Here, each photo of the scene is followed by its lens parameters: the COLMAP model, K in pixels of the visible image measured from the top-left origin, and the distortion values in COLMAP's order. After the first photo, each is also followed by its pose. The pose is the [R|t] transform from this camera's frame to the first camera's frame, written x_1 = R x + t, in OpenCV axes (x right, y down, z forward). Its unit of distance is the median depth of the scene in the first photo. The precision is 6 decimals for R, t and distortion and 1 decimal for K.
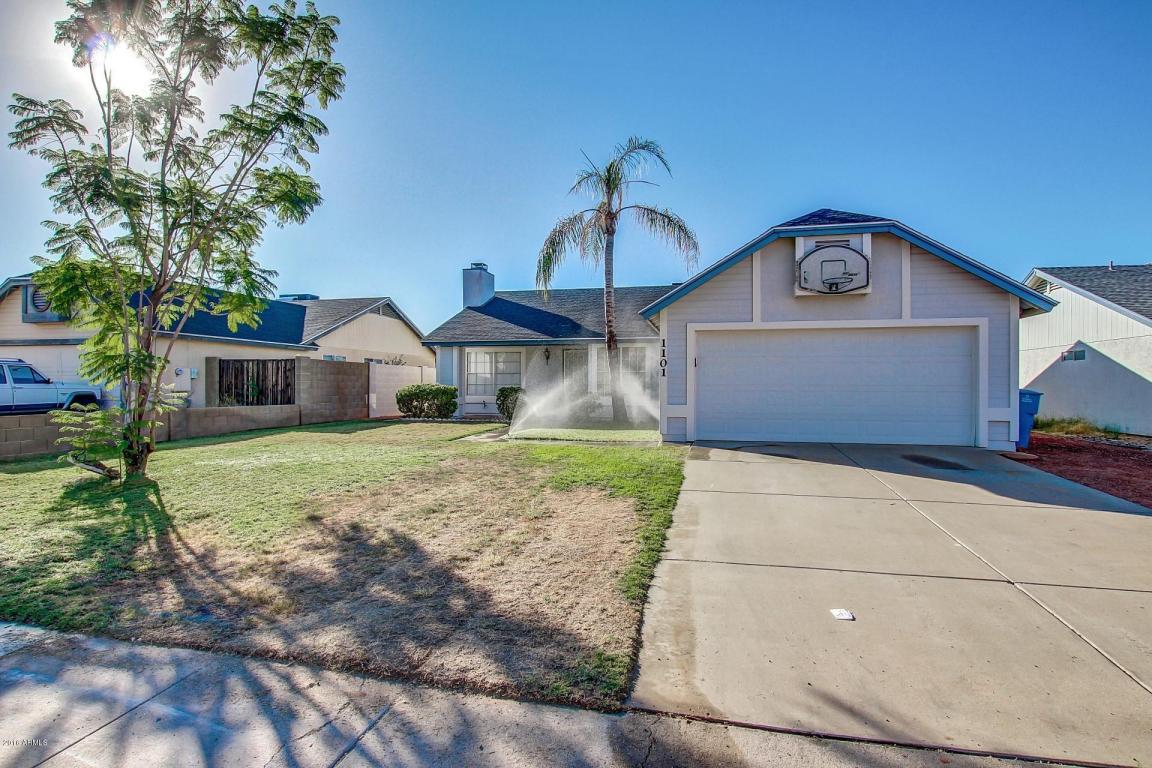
lens RADIAL K [[595.9, 0, 579.7], [0, 595.9, 380.6], [0, 0, 1]] dist [-0.018742, 0.000079]
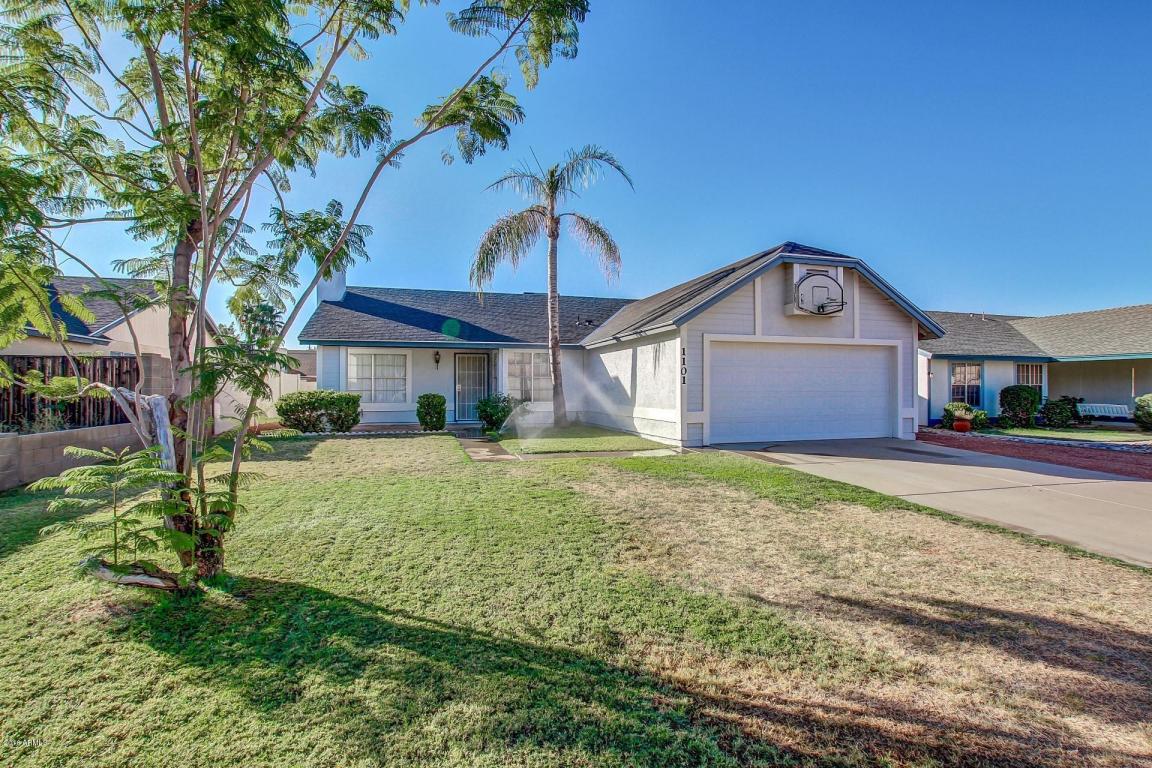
lens RADIAL K [[533.2, 0, 573.0], [0, 533.2, 383.0], [0, 0, 1]] dist [-0.025165, 0.000360]
pose [[0.870524, 0.000934, 0.492126, -0.524739], [-0.001147, 0.999999, 0.000130, -0.009486], [-0.492126, -0.000678, 0.870524, 0.321305]]
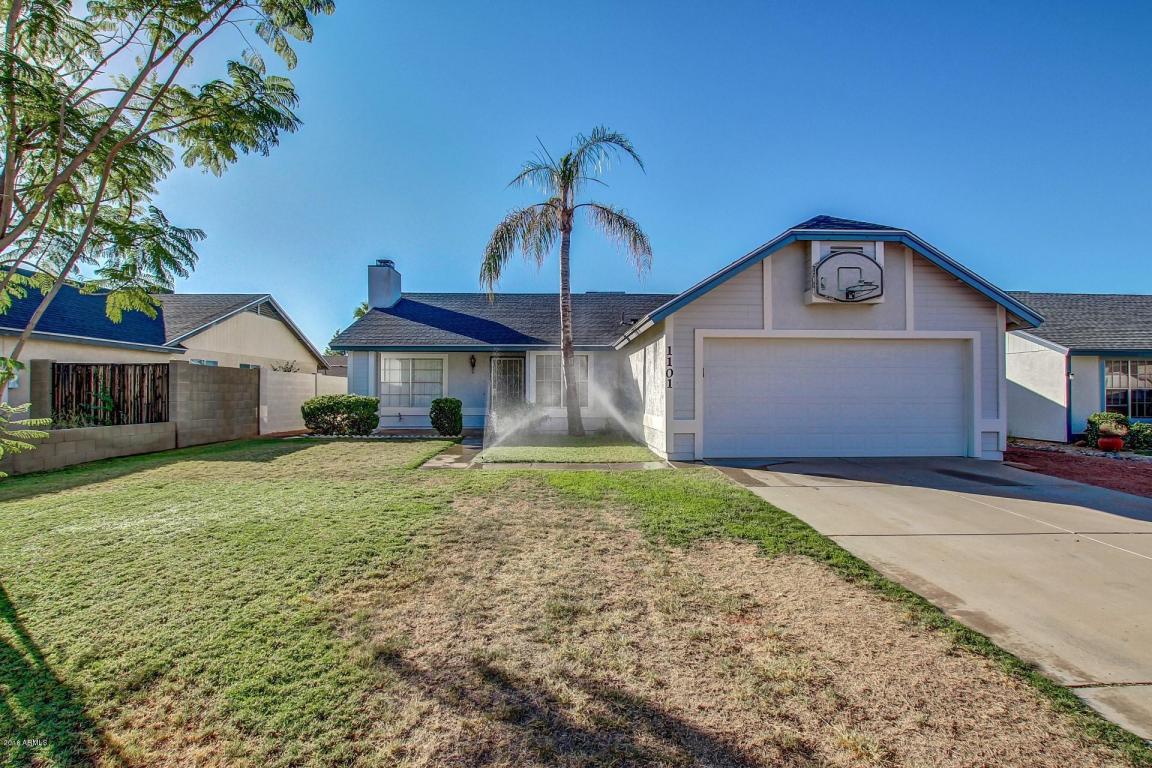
lens RADIAL K [[550.9, 0, 576.0], [0, 550.9, 384.0], [0, 0, 1]] dist [-0.026567, 0.001892]
pose [[0.965424, 0.002074, 0.260678, -0.229653], [-0.000433, 0.999980, -0.006353, -0.008213], [-0.260686, 0.006020, 0.965405, 0.263301]]
